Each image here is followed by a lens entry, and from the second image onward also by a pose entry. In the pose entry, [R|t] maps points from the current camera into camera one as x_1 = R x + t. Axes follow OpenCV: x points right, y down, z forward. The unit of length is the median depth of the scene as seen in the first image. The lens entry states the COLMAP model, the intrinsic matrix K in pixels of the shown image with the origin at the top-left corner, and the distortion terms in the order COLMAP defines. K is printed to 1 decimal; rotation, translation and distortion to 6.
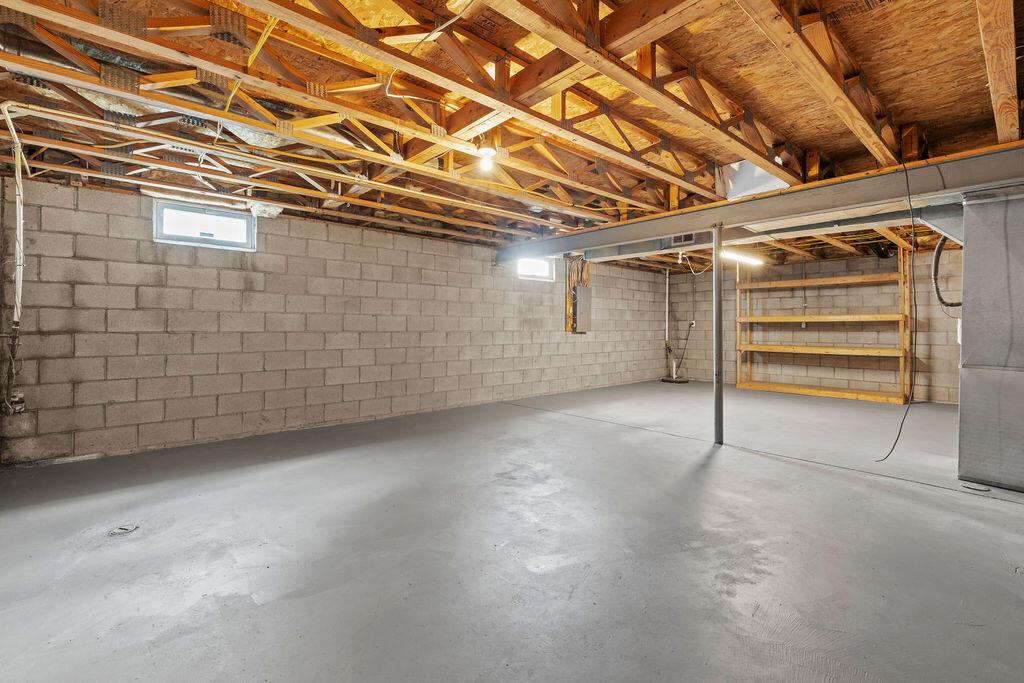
lens RADIAL K [[448.1, 0, 511.9], [0, 448.1, 331.0], [0, 0, 1]] dist [0.002832, -0.000964]
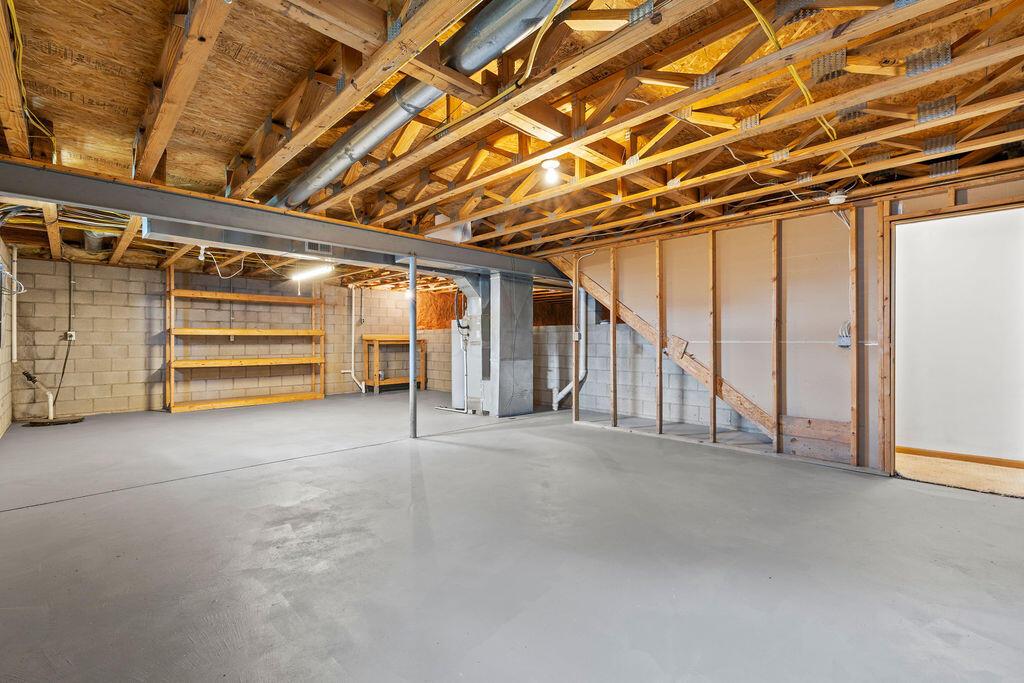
lens RADIAL K [[448.1, 0, 512.5], [0, 448.1, 342.5], [0, 0, 1]] dist [0.002832, -0.000964]
pose [[-0.048424, -0.004461, 0.998817, -0.390278], [0.010531, 0.999932, 0.004977, -0.002309], [-0.998771, 0.010759, -0.048374, 0.419744]]
